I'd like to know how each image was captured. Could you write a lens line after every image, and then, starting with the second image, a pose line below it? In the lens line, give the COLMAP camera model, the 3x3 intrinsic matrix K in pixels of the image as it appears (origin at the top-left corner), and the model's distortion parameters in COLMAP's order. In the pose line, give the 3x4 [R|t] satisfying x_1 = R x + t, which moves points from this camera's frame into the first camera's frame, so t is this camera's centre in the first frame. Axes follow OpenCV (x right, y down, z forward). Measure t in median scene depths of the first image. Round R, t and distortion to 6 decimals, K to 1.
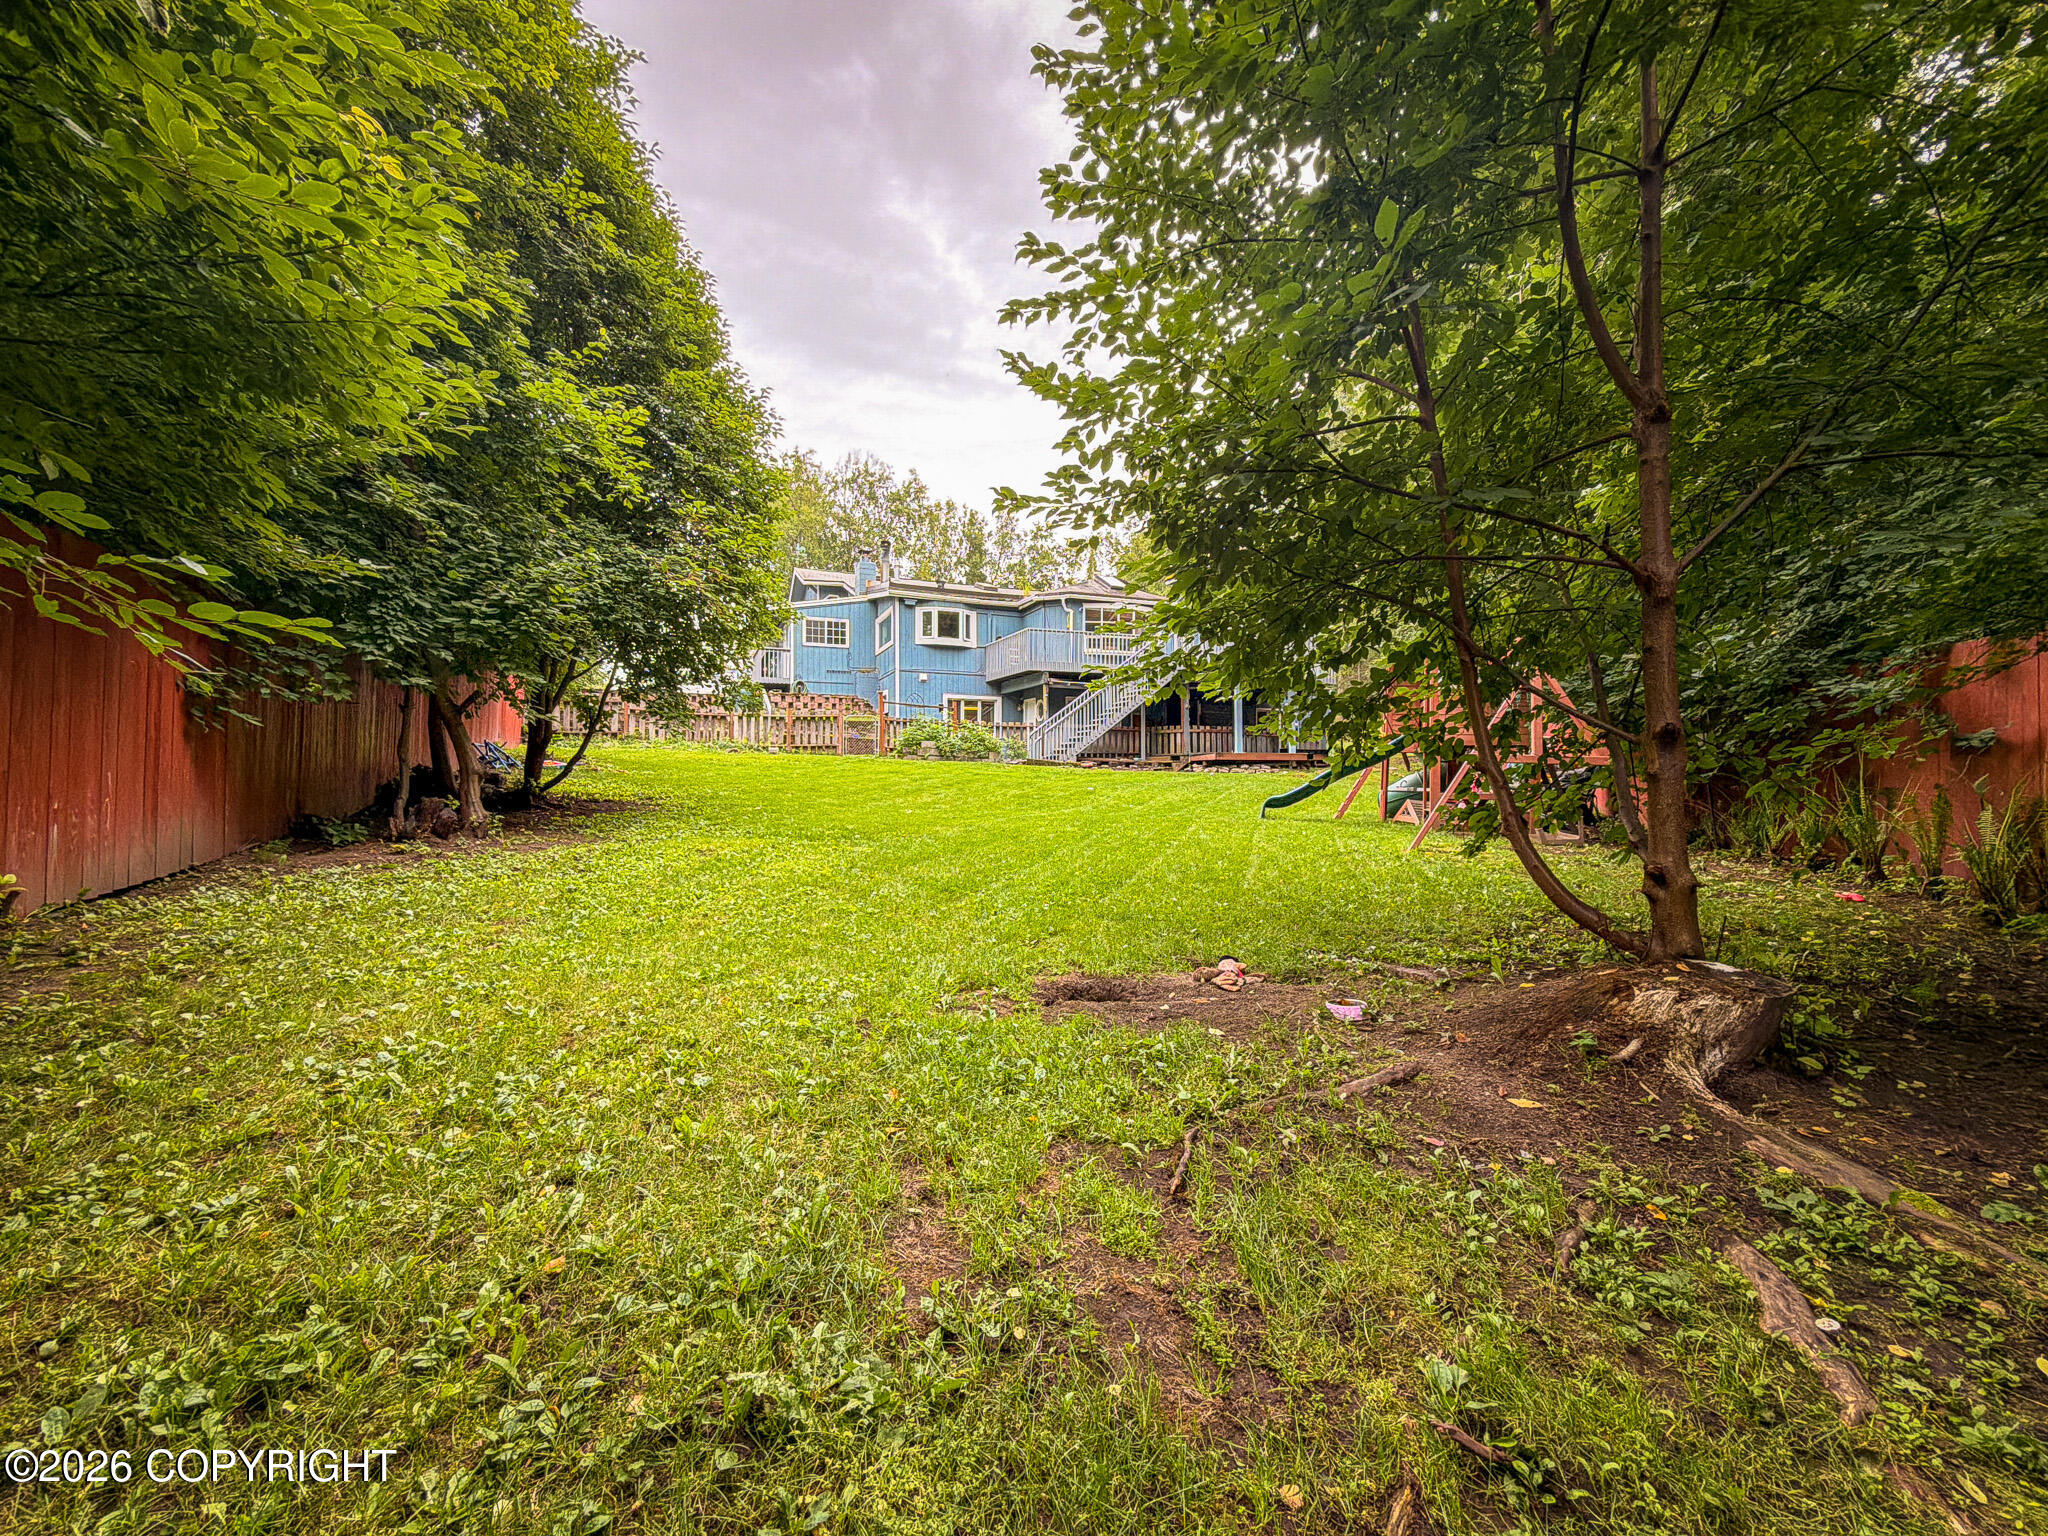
lens RADIAL K [[830.9, 0, 1024.0], [0, 830.9, 768.0], [0, 0, 1]] dist [-0.000154, -0.000006]
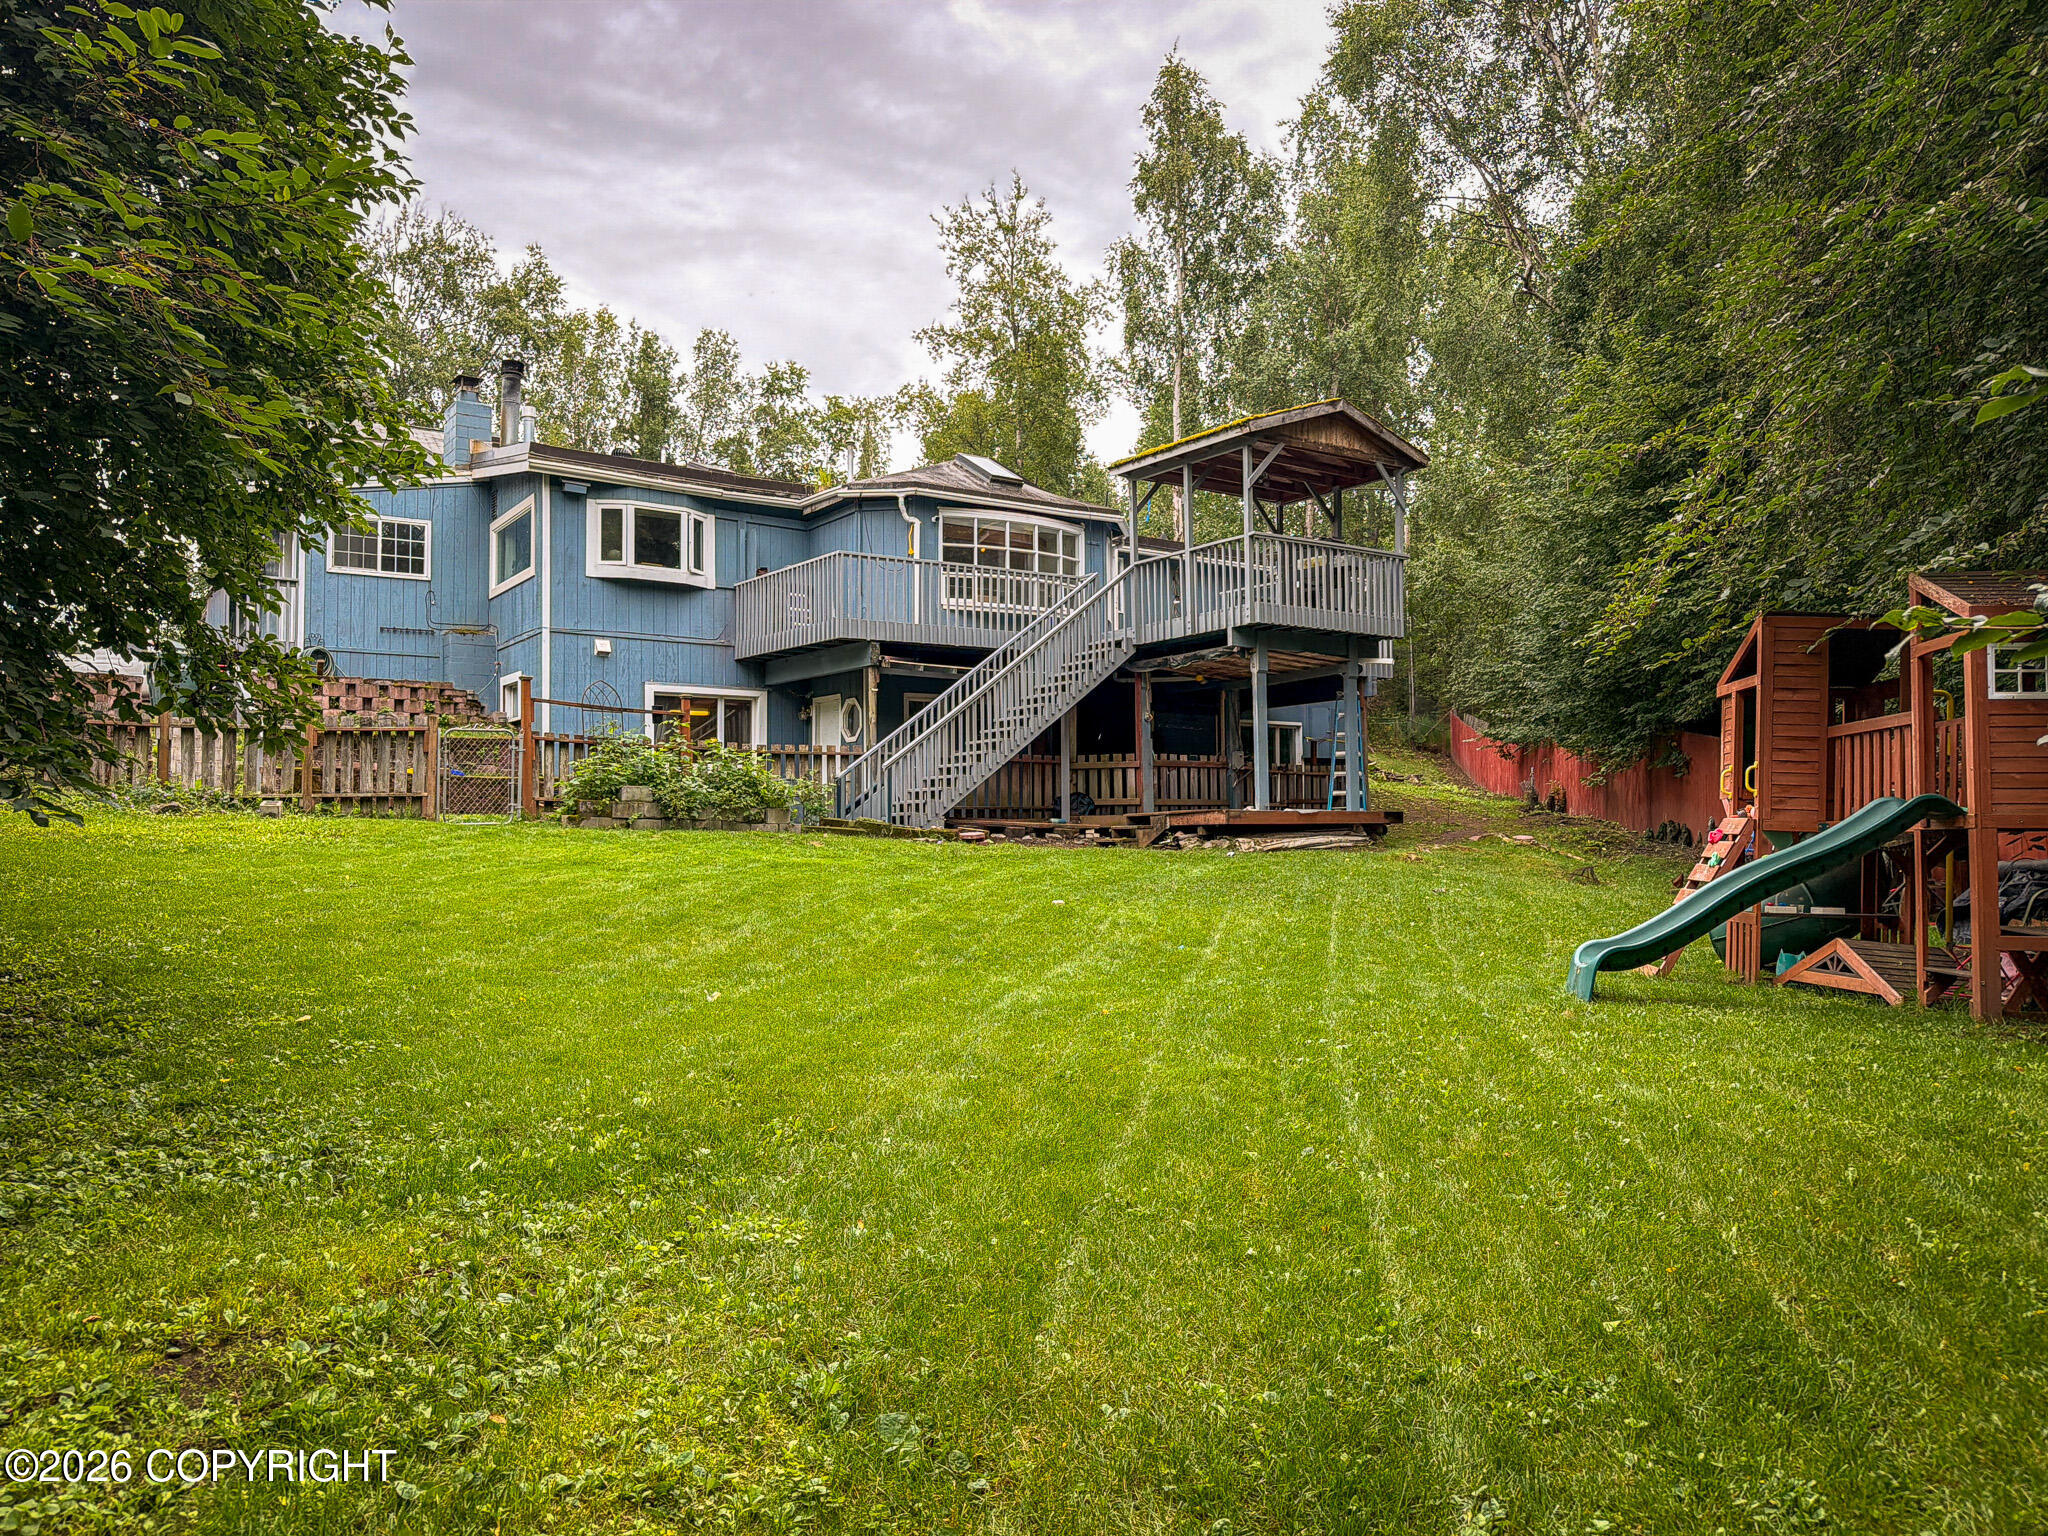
lens RADIAL K [[1418.7, 0, 1024.0], [0, 1418.7, 768.0], [0, 0, 1]] dist [-0.000770, -0.068682]
pose [[0.972649, 0.005338, 0.232218, -0.074806], [0.001624, 0.999555, -0.029782, -0.015845], [-0.232274, 0.029344, 0.972208, 0.161156]]
